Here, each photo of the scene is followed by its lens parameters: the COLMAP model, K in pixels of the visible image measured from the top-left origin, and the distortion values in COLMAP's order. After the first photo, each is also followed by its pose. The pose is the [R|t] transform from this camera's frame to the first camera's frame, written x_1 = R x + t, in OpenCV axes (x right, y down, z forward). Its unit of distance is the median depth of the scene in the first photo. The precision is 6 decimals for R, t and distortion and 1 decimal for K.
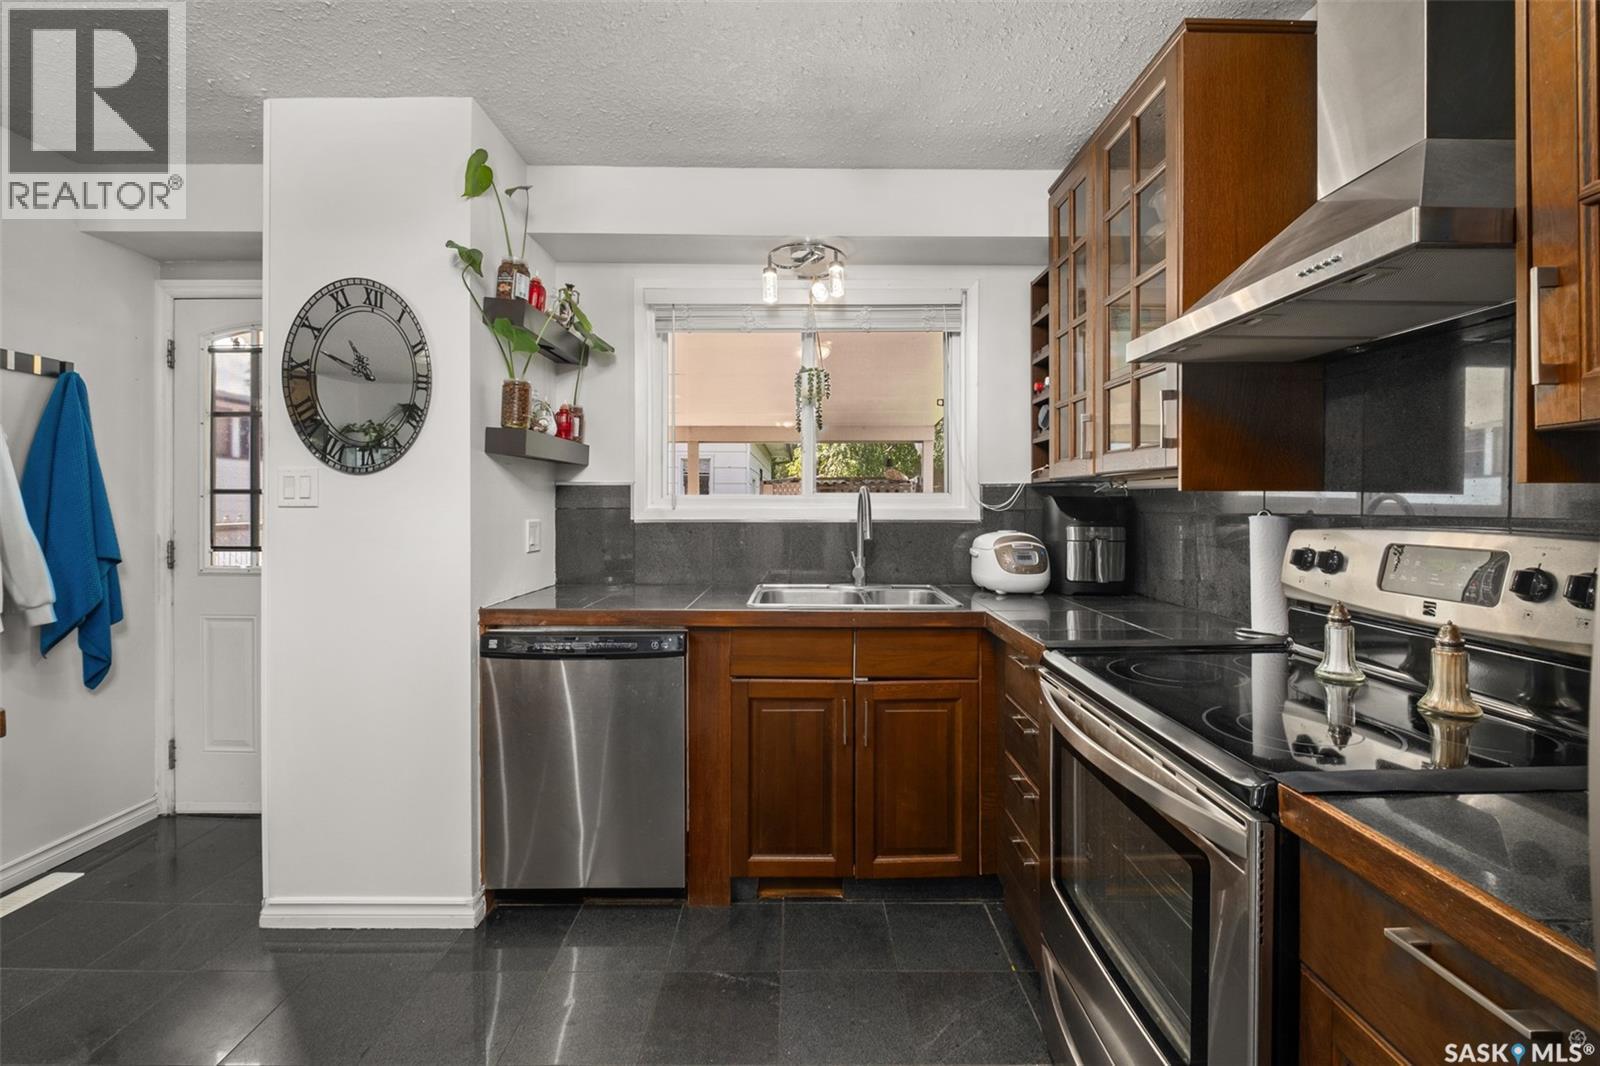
lens RADIAL K [[674.8, 0, 800.1], [0, 674.8, 524.3], [0, 0, 1]] dist [-0.016683, -0.000657]
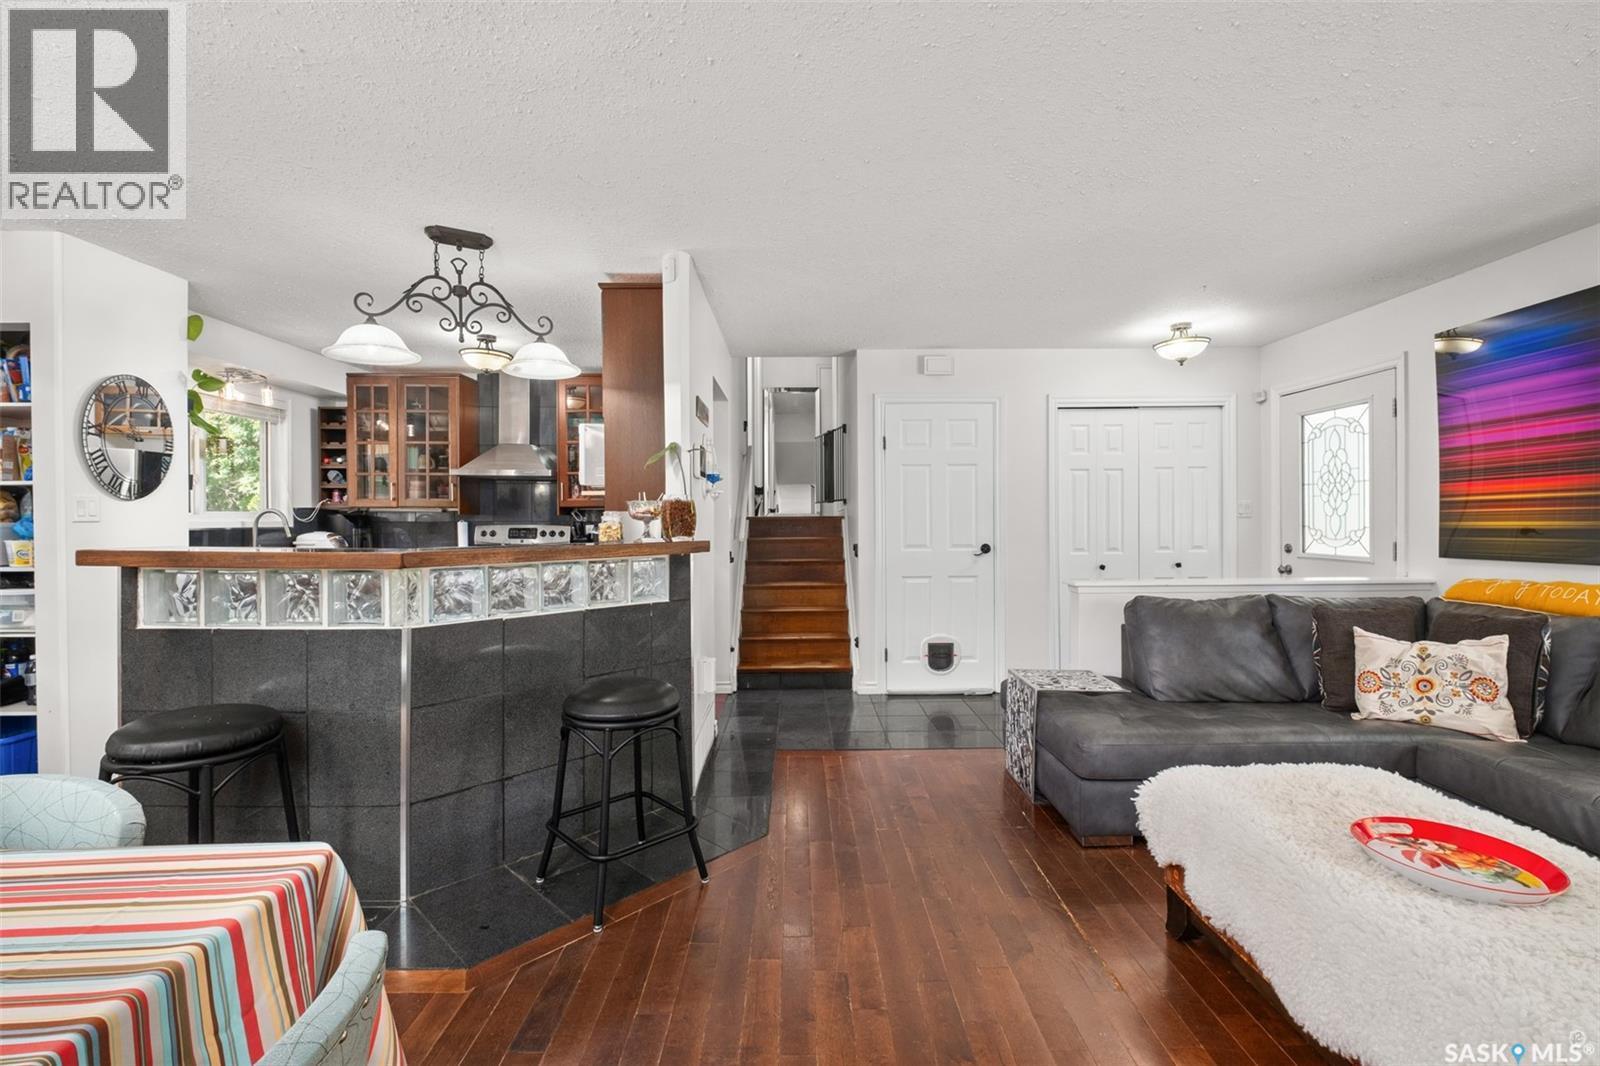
lens RADIAL K [[682.4, 0, 808.4], [0, 682.4, 525.9], [0, 0, 1]] dist [-0.003631, -0.003566]
pose [[-0.013304, -0.014309, 0.999809, -2.191672], [0.026621, 0.999538, 0.014660, 0.002239], [-0.999557, 0.026811, -0.012916, -0.533143]]
